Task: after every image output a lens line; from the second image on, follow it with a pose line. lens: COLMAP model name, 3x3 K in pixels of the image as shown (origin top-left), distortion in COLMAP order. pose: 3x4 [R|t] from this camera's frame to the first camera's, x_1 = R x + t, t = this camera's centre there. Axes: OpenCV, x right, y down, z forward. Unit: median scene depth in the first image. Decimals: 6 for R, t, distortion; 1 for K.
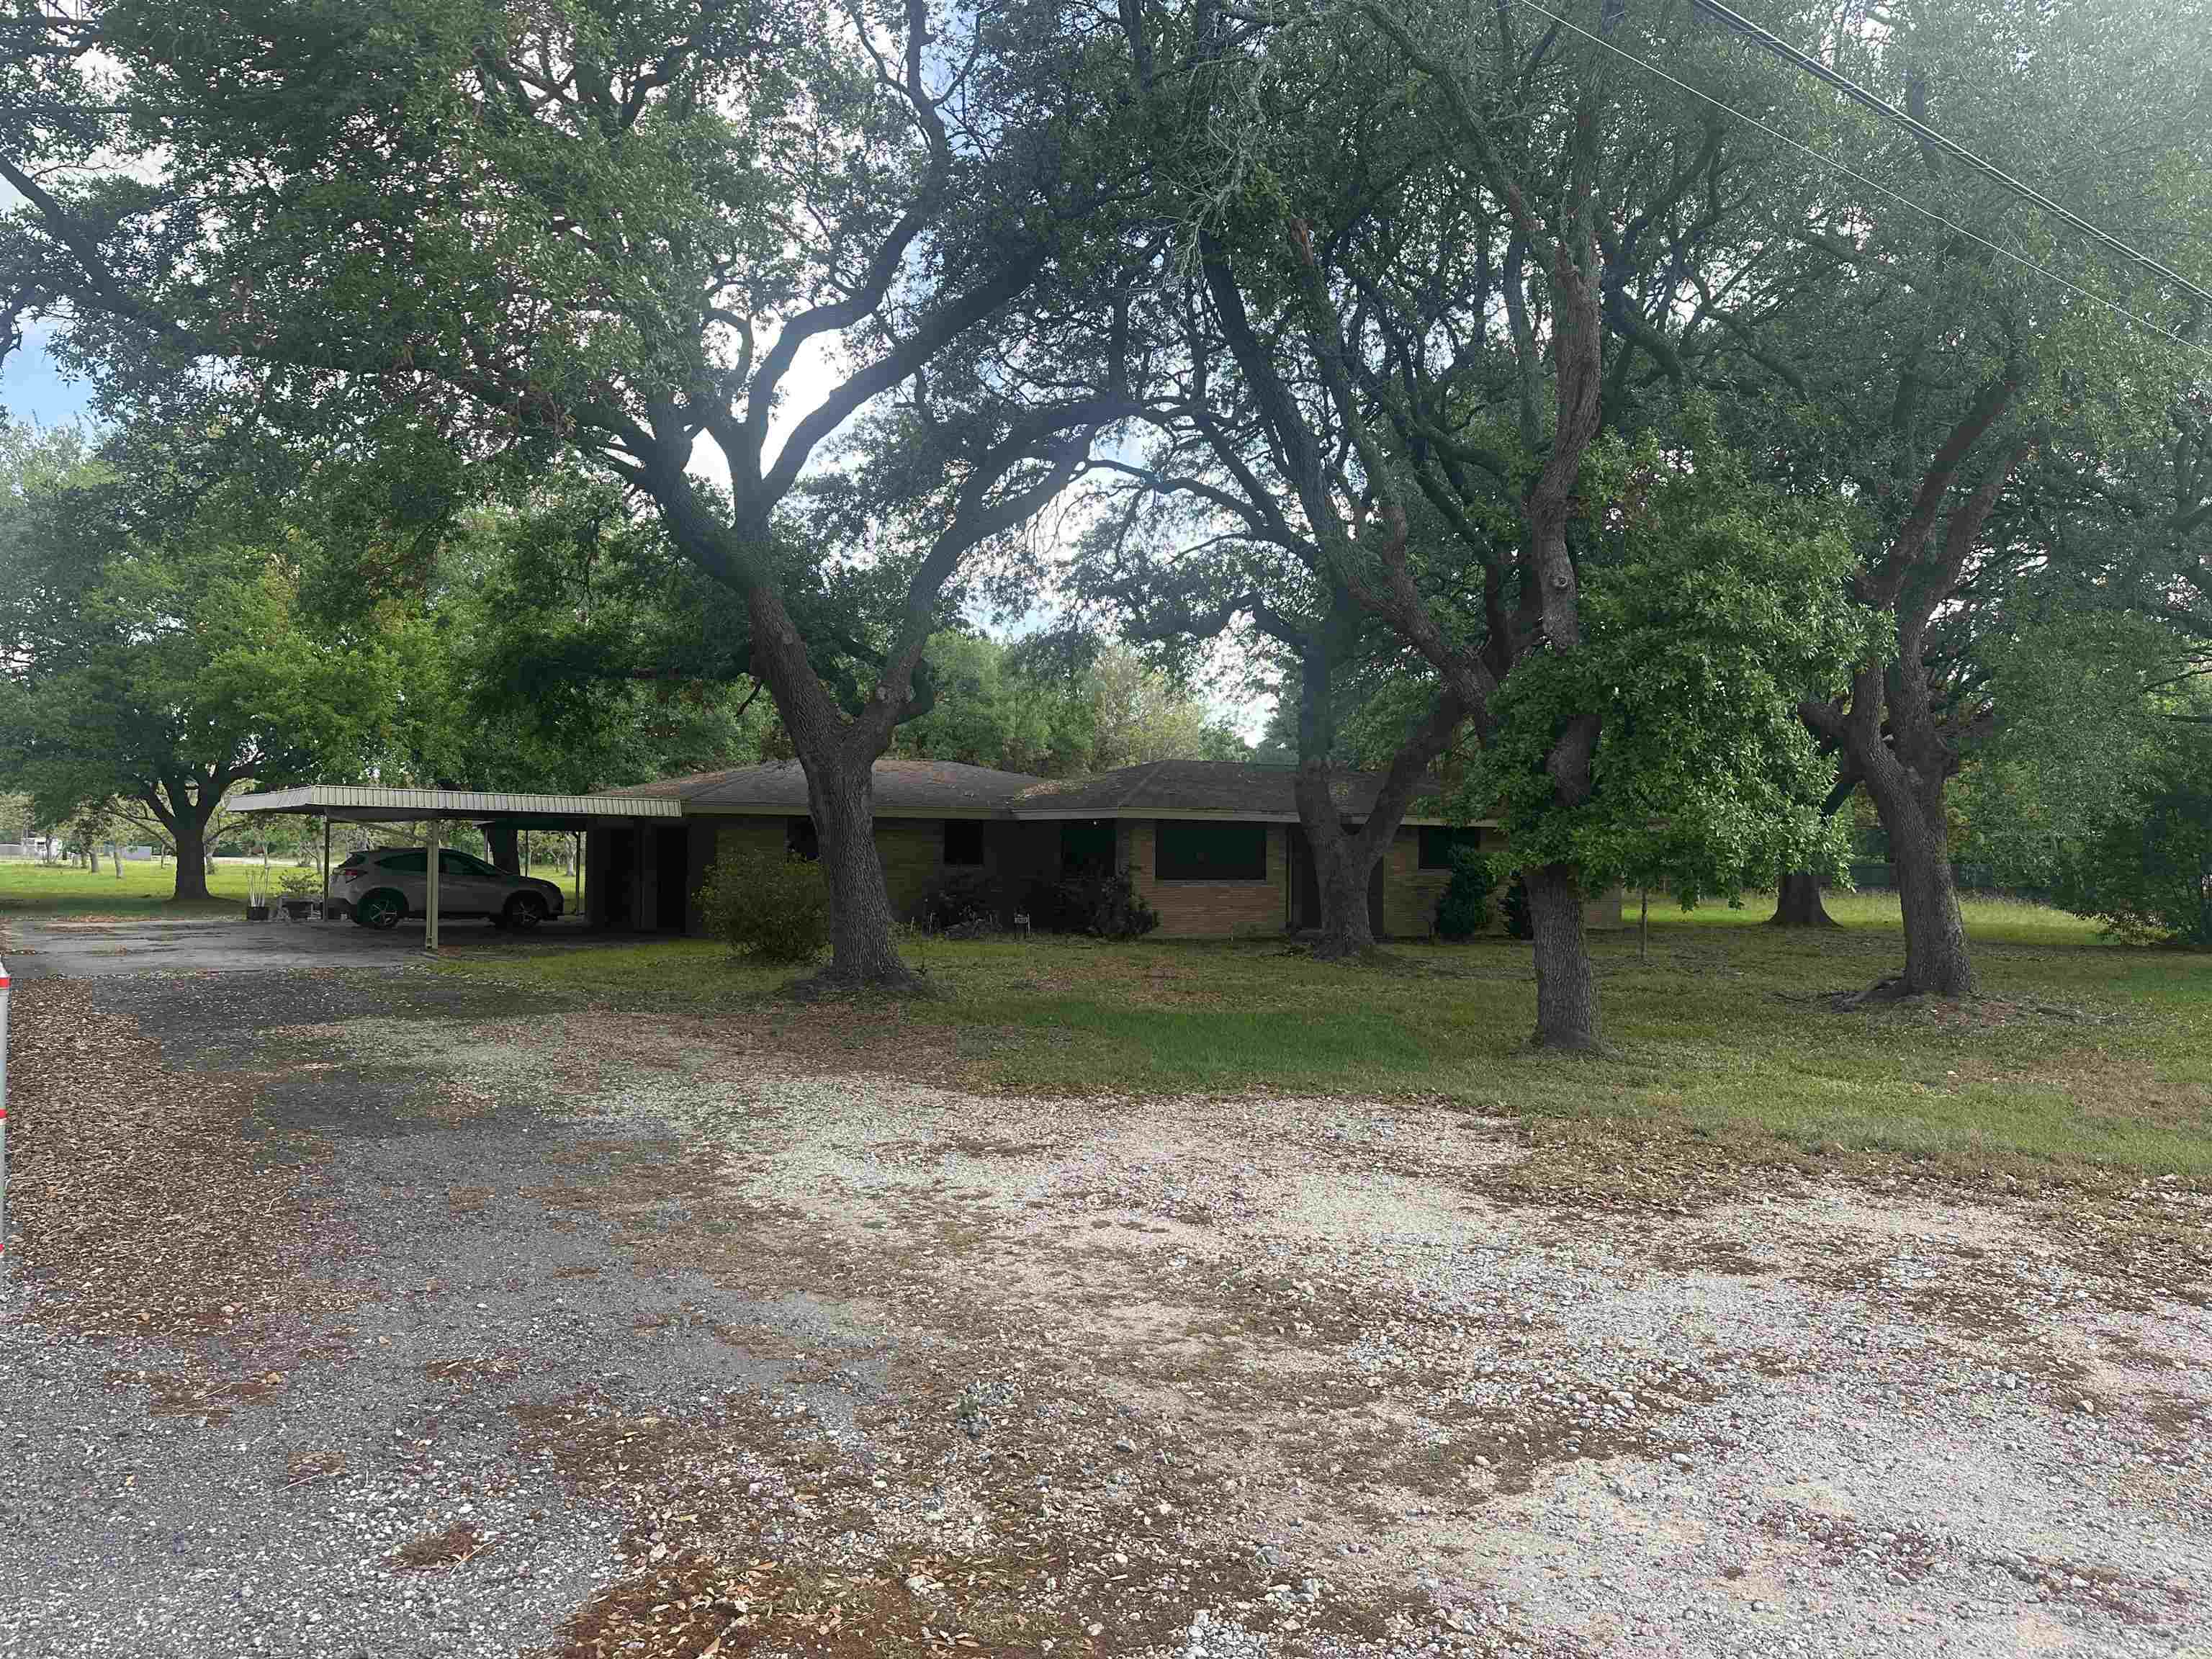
lens RADIAL K [[1550.8, 0, 1100.0], [0, 1550.8, 826.6], [0, 0, 1]] dist [0.085900, -0.117717]
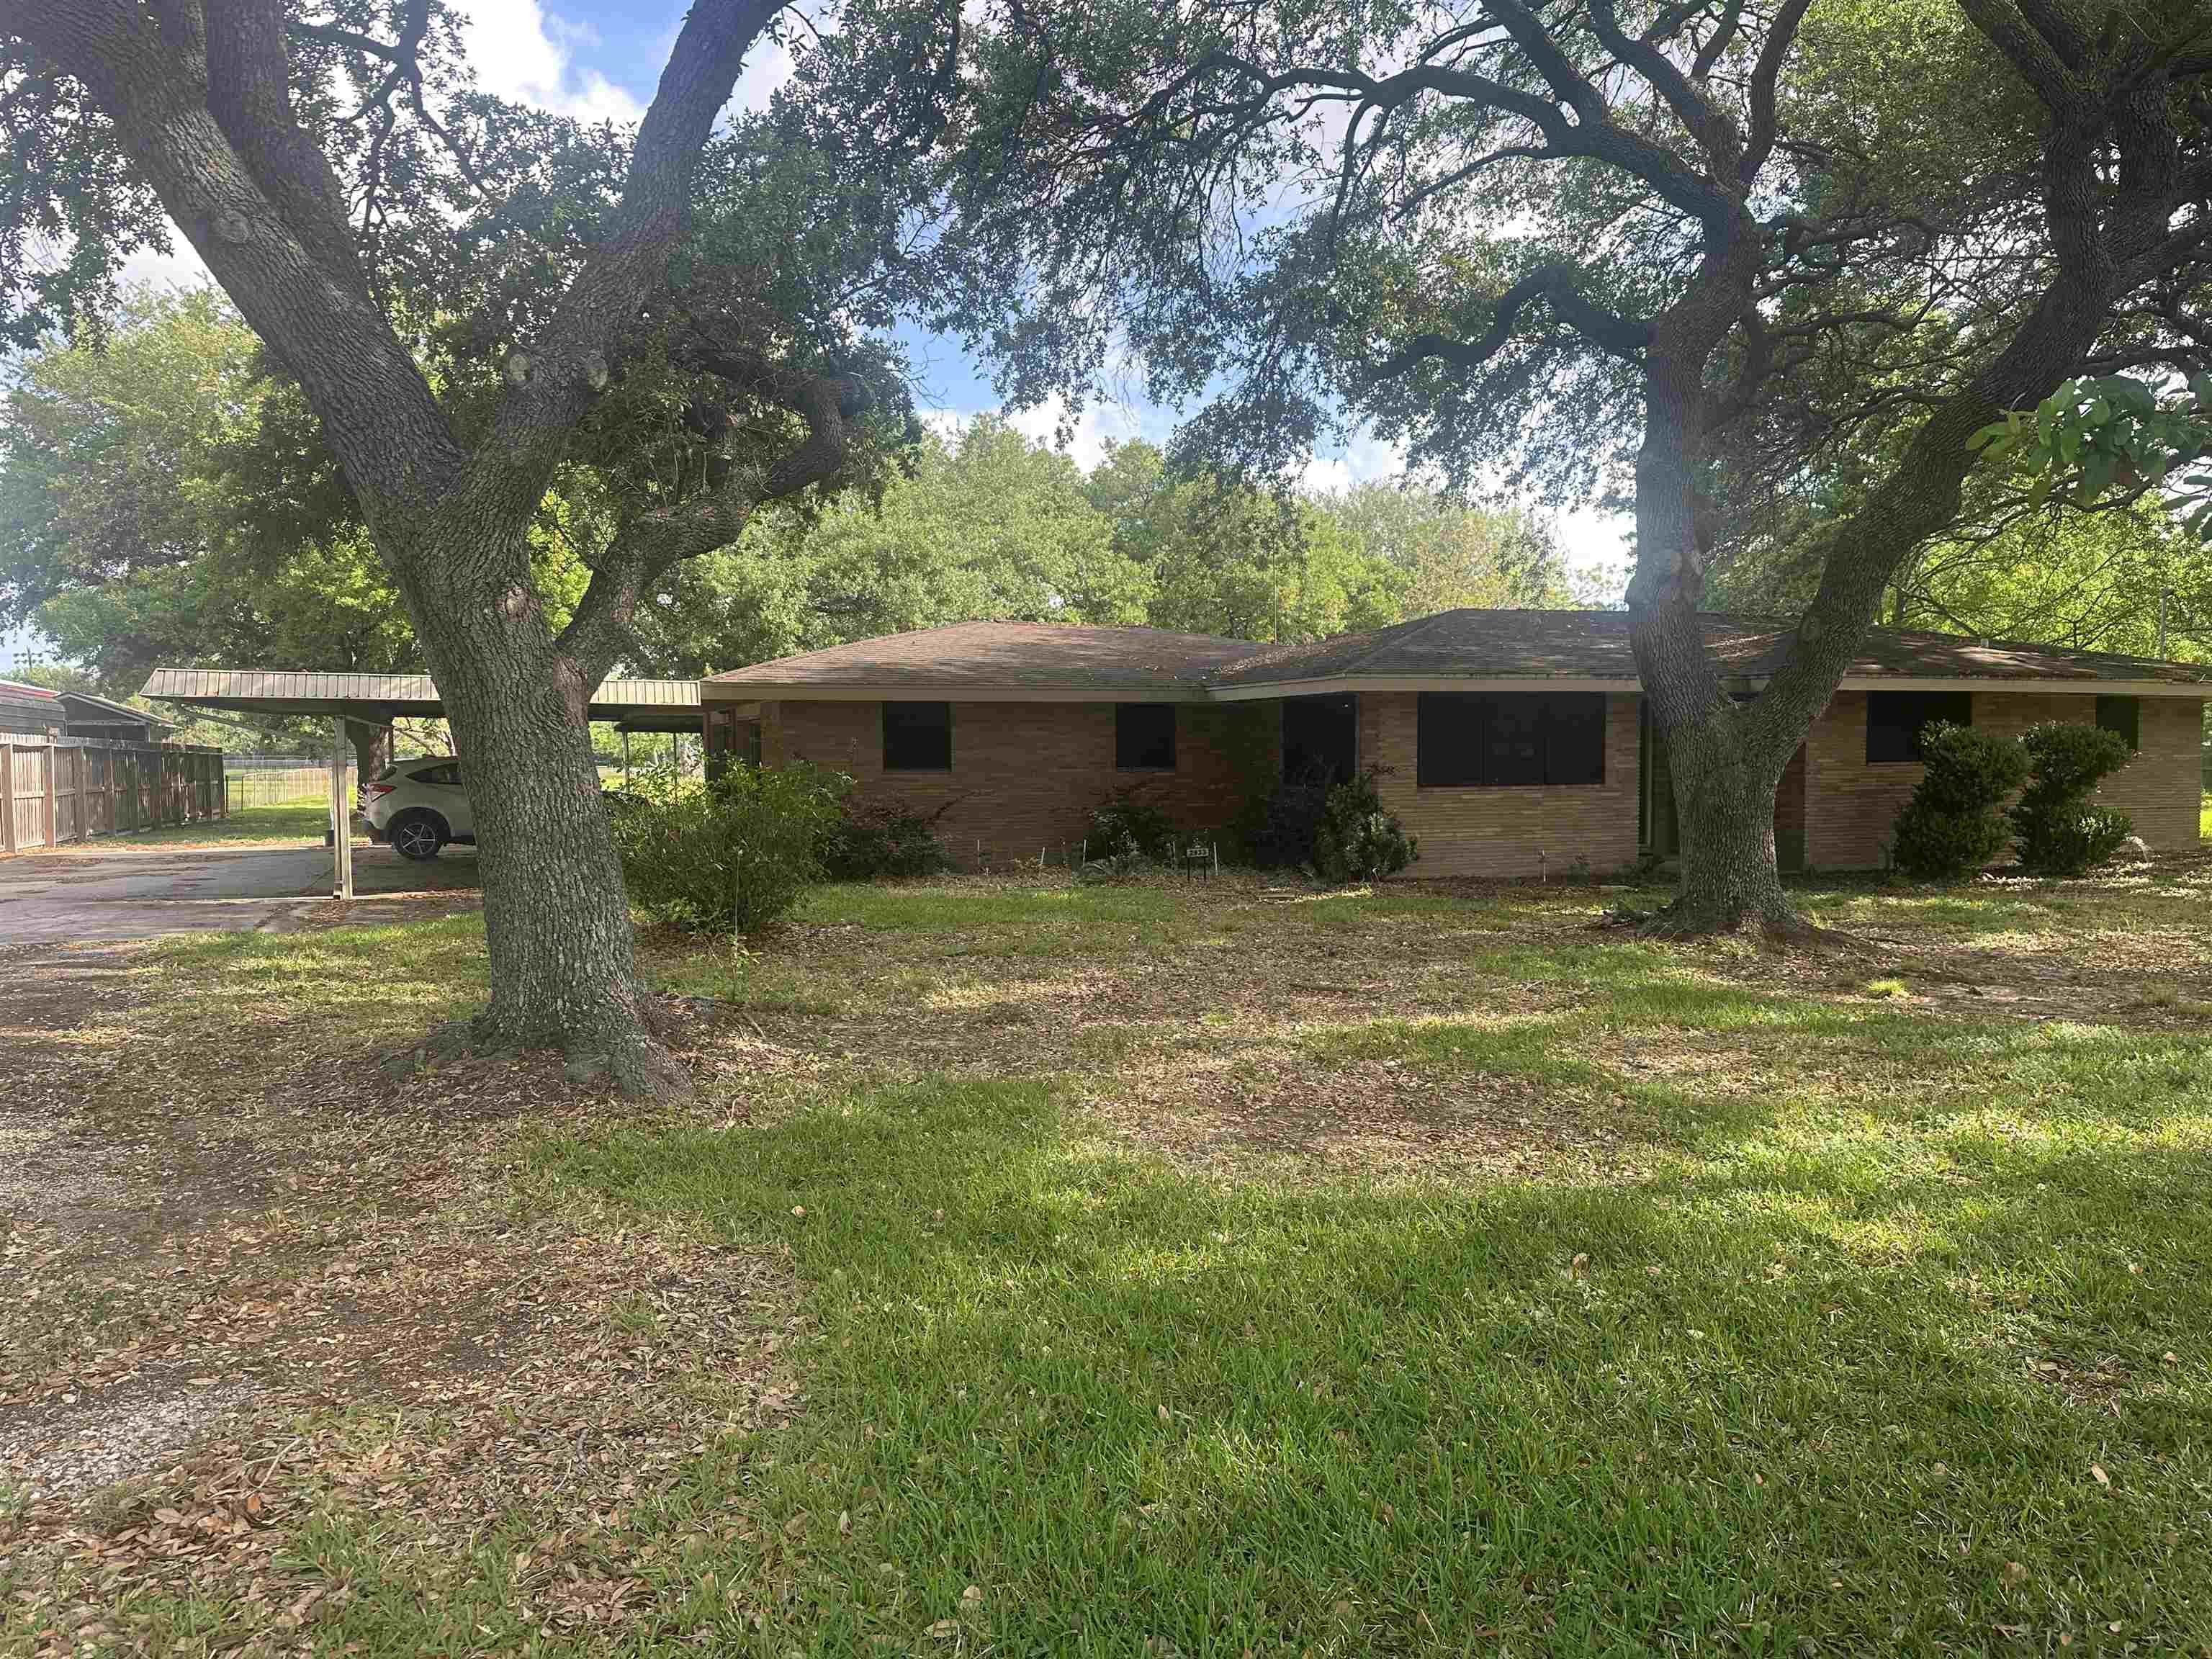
lens RADIAL K [[1550.8, 0, 1100.0], [0, 1550.8, 826.6], [0, 0, 1]] dist [0.085900, -0.117717]
pose [[0.972434, -0.007361, -0.233061, 0.058051], [0.022461, 0.997811, 0.062203, 0.007090], [0.232093, -0.065723, 0.970471, 0.339947]]
